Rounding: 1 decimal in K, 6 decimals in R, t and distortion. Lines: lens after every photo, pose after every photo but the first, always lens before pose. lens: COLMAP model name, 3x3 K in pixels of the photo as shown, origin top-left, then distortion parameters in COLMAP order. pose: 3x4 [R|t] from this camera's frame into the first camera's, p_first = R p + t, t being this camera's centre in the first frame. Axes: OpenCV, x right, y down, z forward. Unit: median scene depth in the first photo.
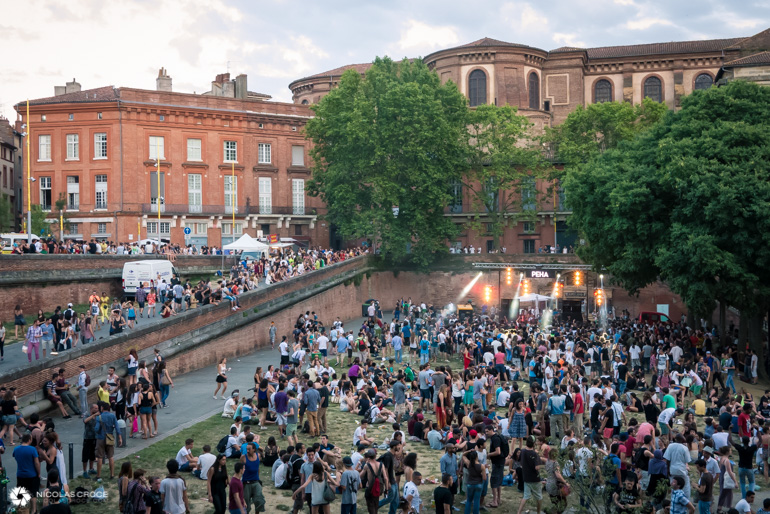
lens RADIAL K [[832.3, 0, 385.0], [0, 832.3, 257.0], [0, 0, 1]] dist [-0.009748, 0.025383]
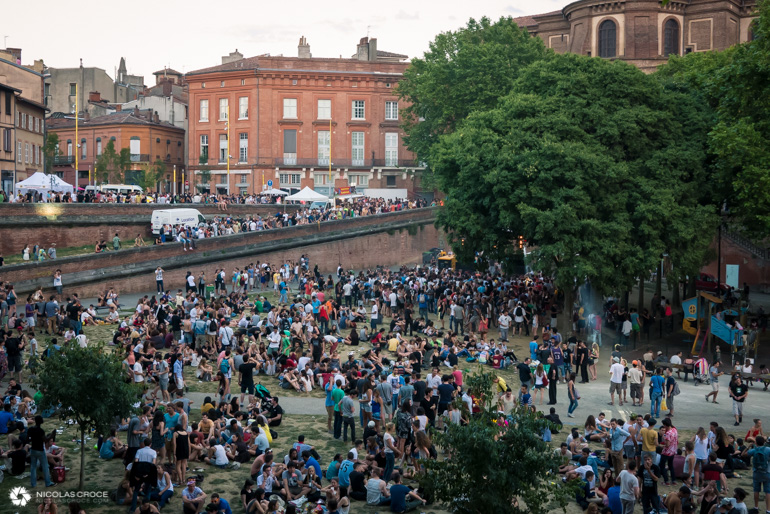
lens RADIAL K [[832.3, 0, 385.0], [0, 832.3, 257.0], [0, 0, 1]] dist [-0.009748, 0.025383]
pose [[0.936481, 0.042414, -0.348144, 0.247936], [-0.019422, 0.997409, 0.069270, -0.009044], [0.350180, -0.058109, 0.934878, -0.035465]]
